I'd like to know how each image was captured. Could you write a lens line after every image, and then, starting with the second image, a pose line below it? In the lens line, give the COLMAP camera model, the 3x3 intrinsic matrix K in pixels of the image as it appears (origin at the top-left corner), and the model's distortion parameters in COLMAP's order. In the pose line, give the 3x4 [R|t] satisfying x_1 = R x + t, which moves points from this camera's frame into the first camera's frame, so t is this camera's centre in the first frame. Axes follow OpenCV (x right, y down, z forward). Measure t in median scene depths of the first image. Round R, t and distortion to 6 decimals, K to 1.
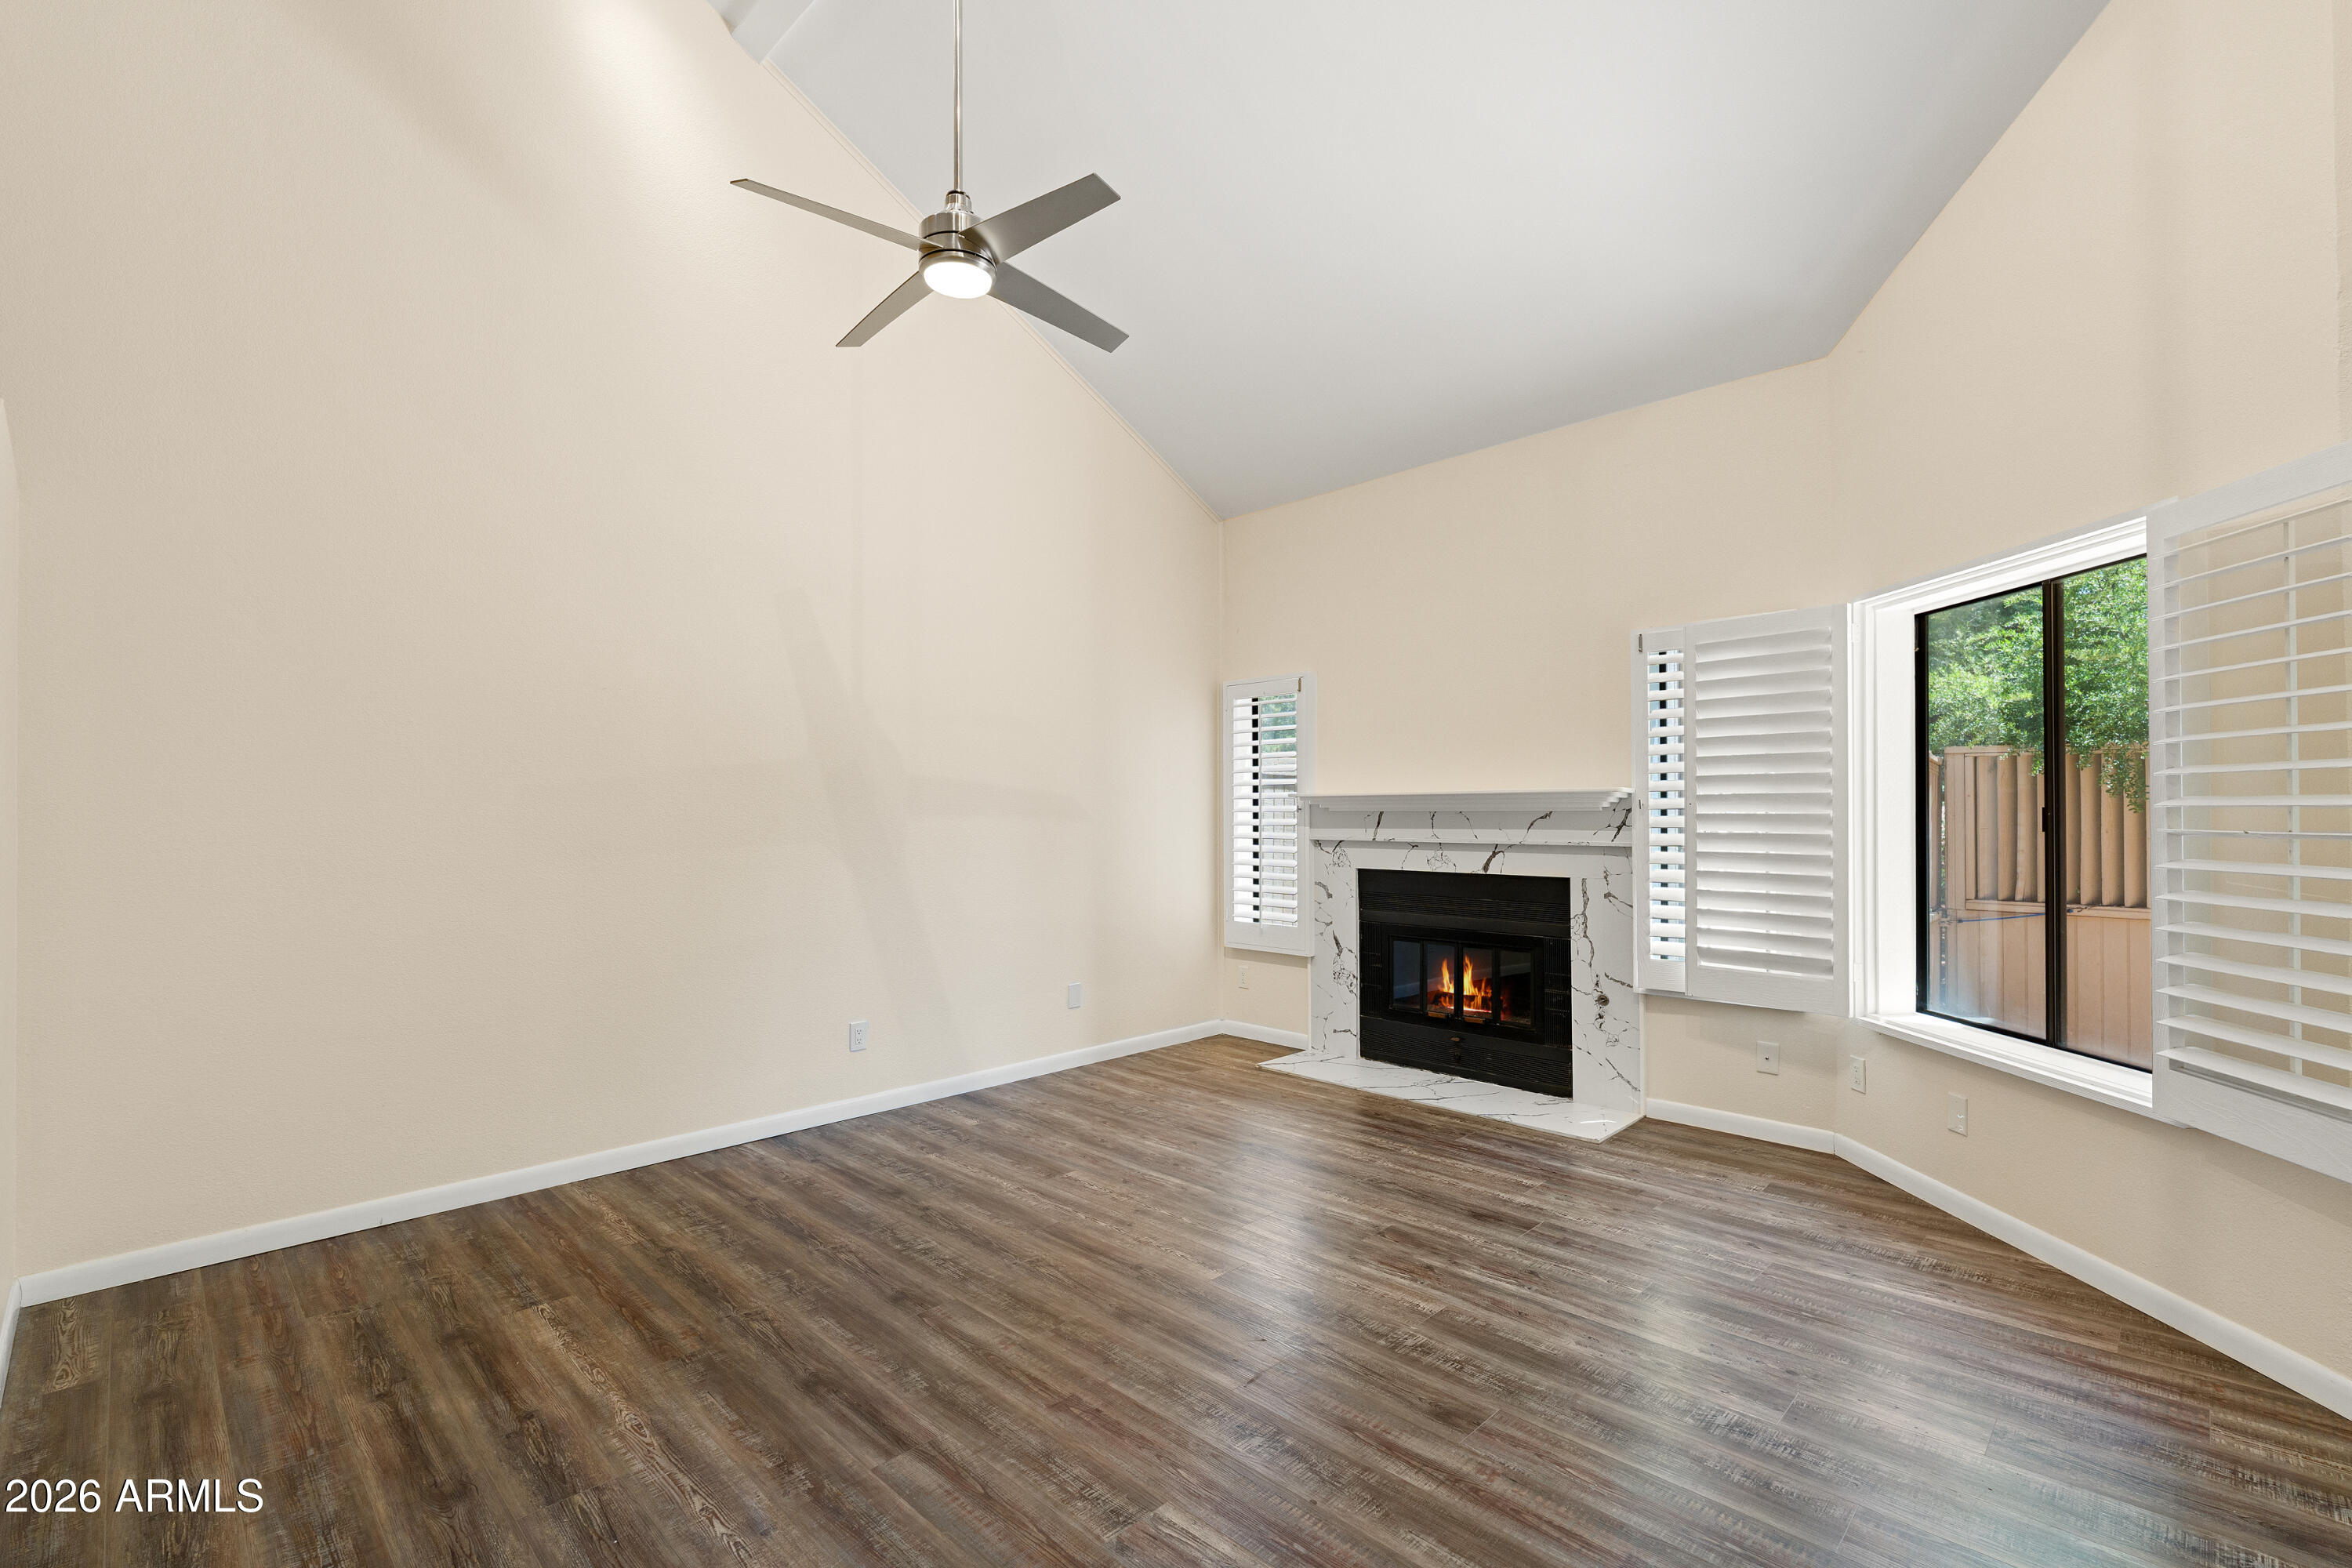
lens RADIAL K [[1039.9, 0, 1191.5], [0, 1039.9, 790.1], [0, 0, 1]] dist [0.000830, 0.000019]
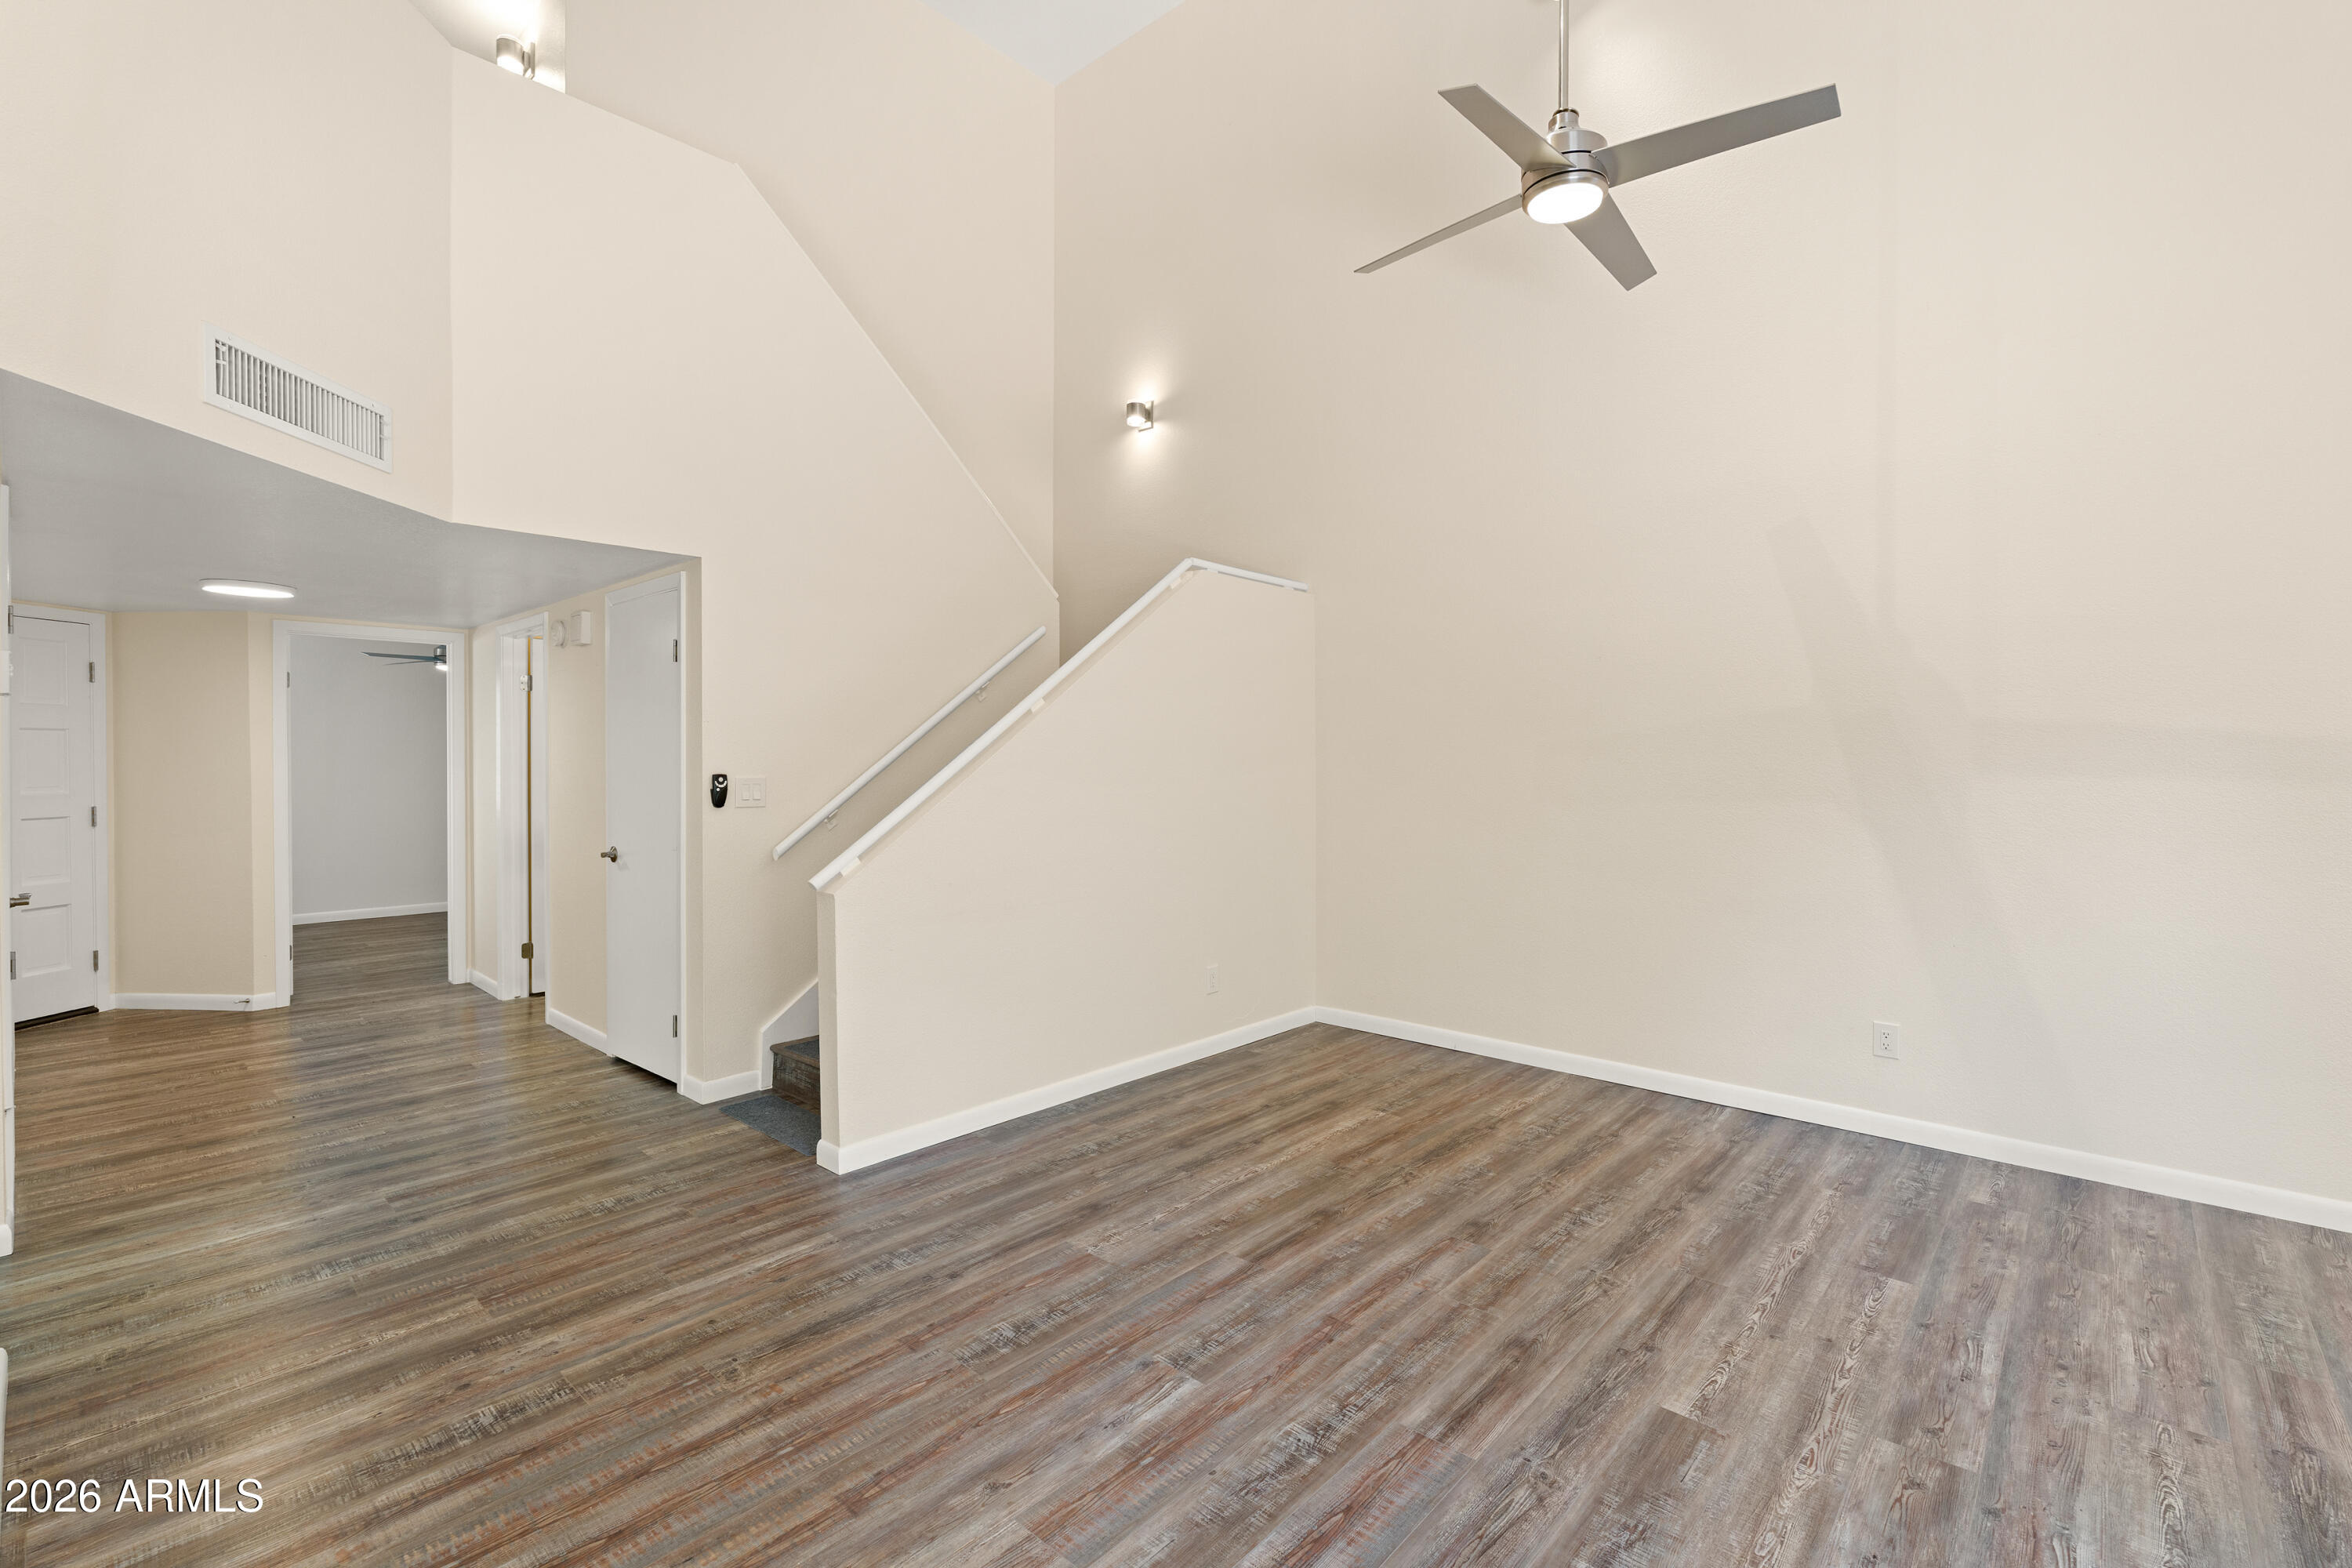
lens RADIAL K [[1052.1, 0, 1177.5], [0, 1052.1, 758.3], [0, 0, 1]] dist [-0.001940, -0.000117]
pose [[0.037280, 0.002368, -0.999302, 0.714972], [0.017360, 0.999845, 0.003017, 0.002190], [0.999154, -0.017461, 0.037233, 0.605677]]
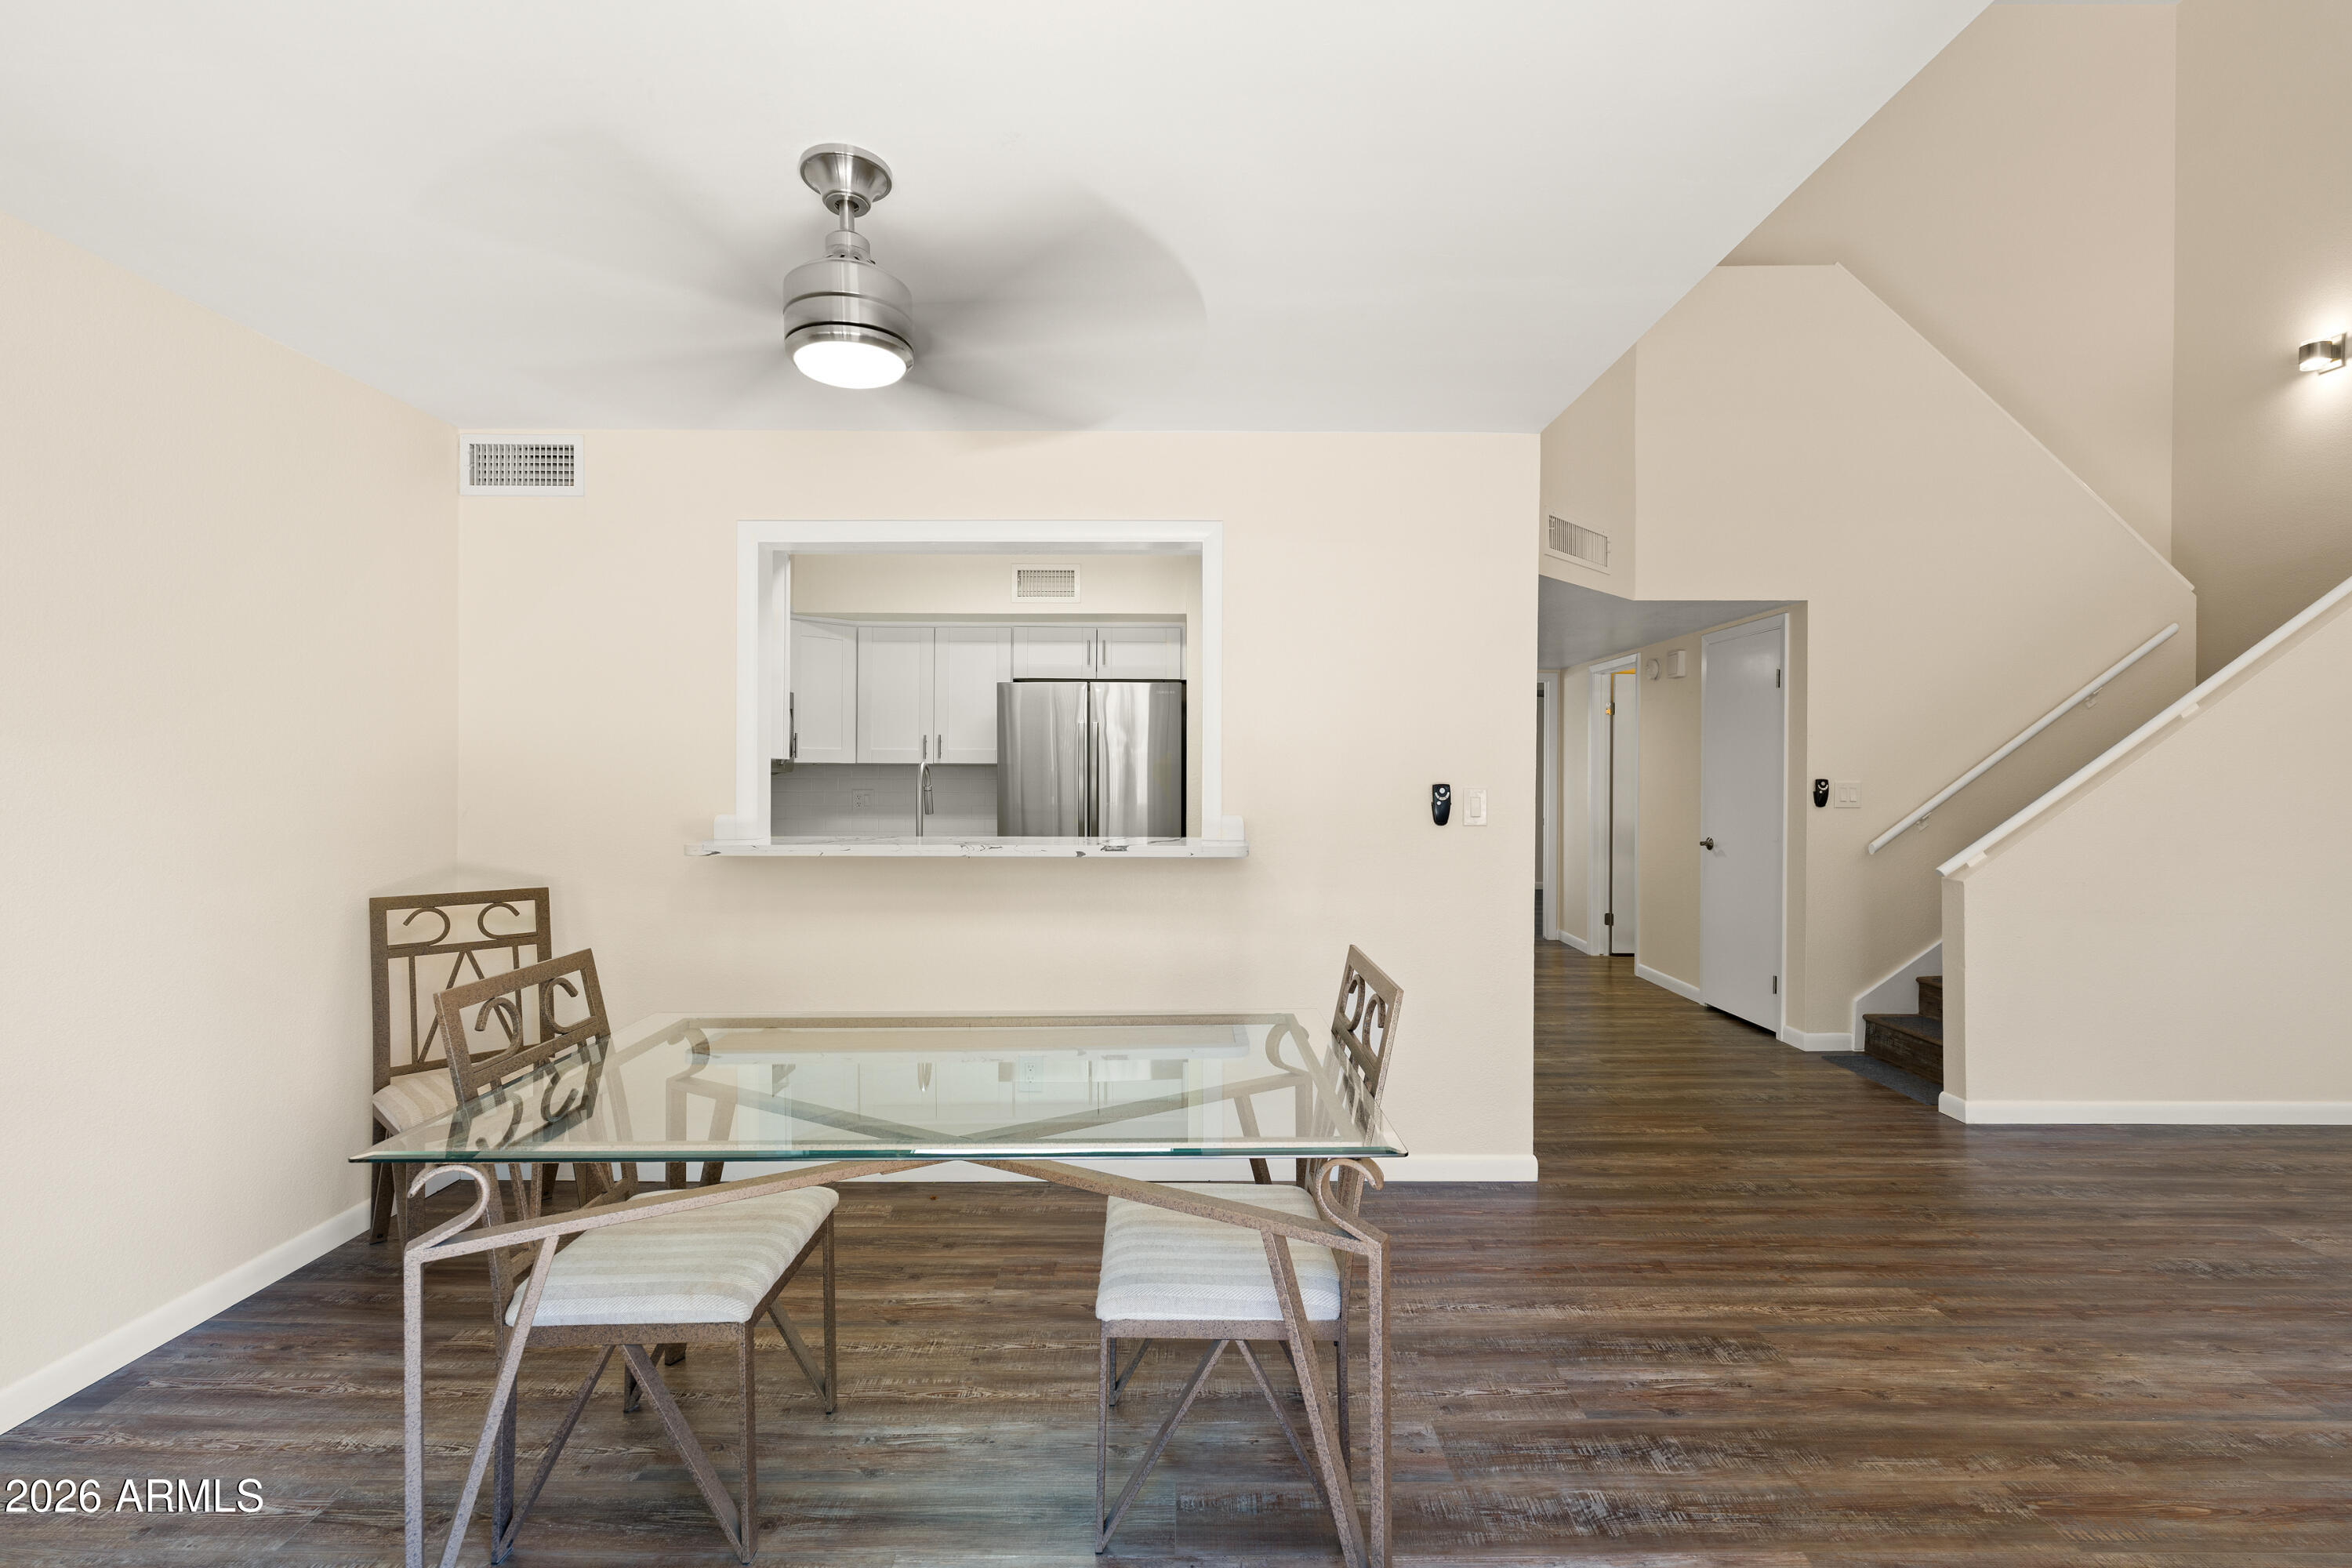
lens RADIAL K [[1060.4, 0, 1171.1], [0, 1060.4, 776.9], [0, 0, 1]] dist [0.000779, 0.000154]
pose [[-0.712174, 0.004489, -0.701989, 1.189485], [0.011327, 0.999923, -0.005098, 0.009554], [0.701912, -0.011582, -0.712170, 0.531372]]
